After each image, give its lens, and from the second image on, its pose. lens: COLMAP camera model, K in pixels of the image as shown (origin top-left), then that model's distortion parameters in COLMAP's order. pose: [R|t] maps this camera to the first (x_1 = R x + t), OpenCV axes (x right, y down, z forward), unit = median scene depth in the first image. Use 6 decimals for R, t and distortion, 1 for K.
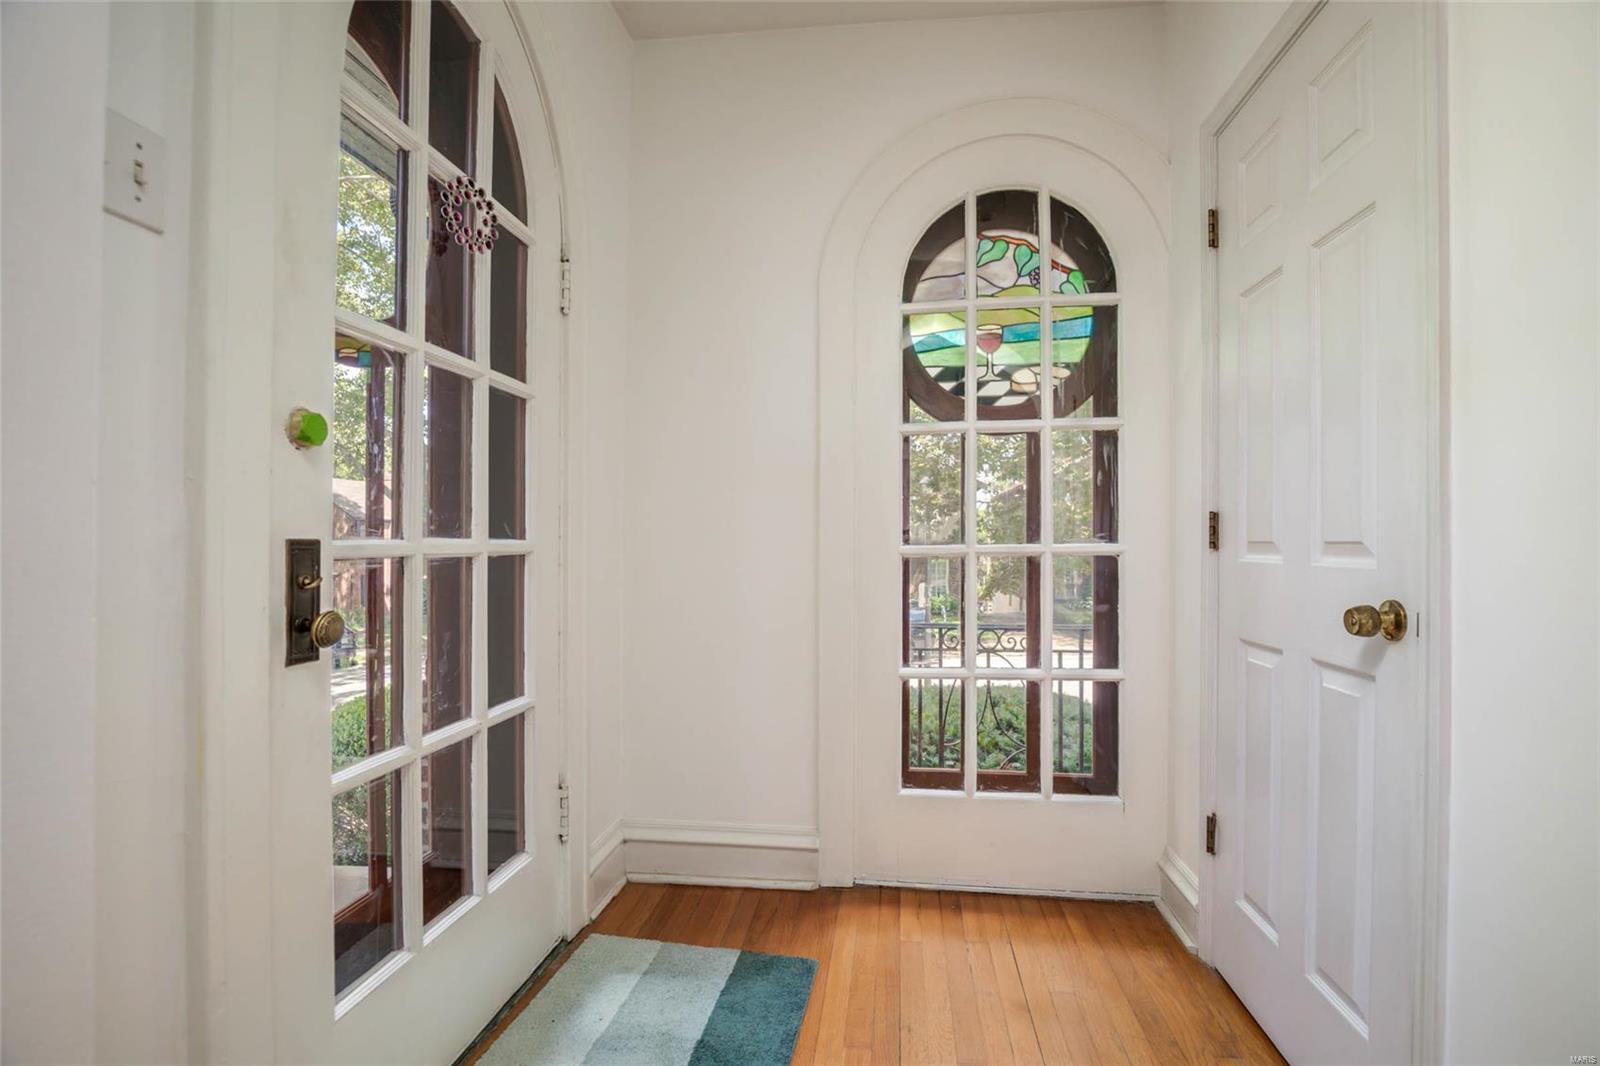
lens RADIAL K [[768.2, 0, 800.0], [0, 768.2, 533.0], [0, 0, 1]] dist [-0.028049, 0.001110]
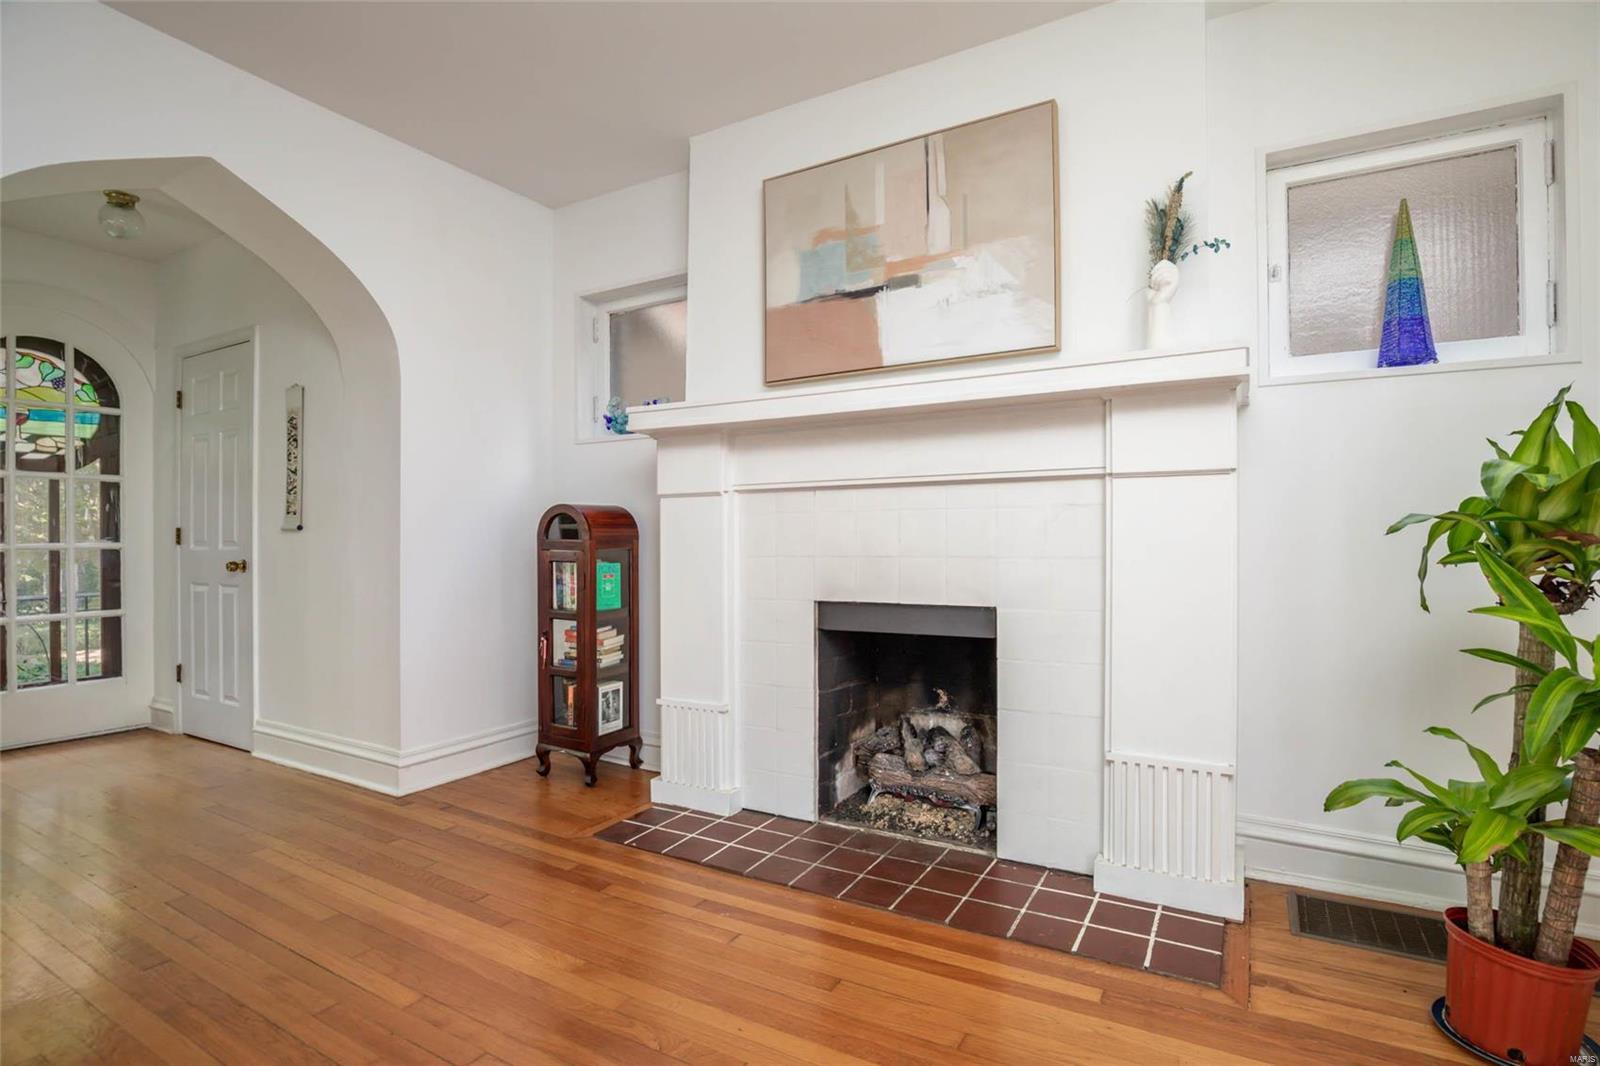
lens RADIAL K [[750.2, 0, 800.0], [0, 750.2, 533.0], [0, 0, 1]] dist [0.003065, 0.000889]
pose [[0.387070, 0.000711, 0.922050, -0.622101], [-0.001499, 0.999999, -0.000142, -0.011837], [-0.922049, -0.001328, 0.387070, -1.215853]]
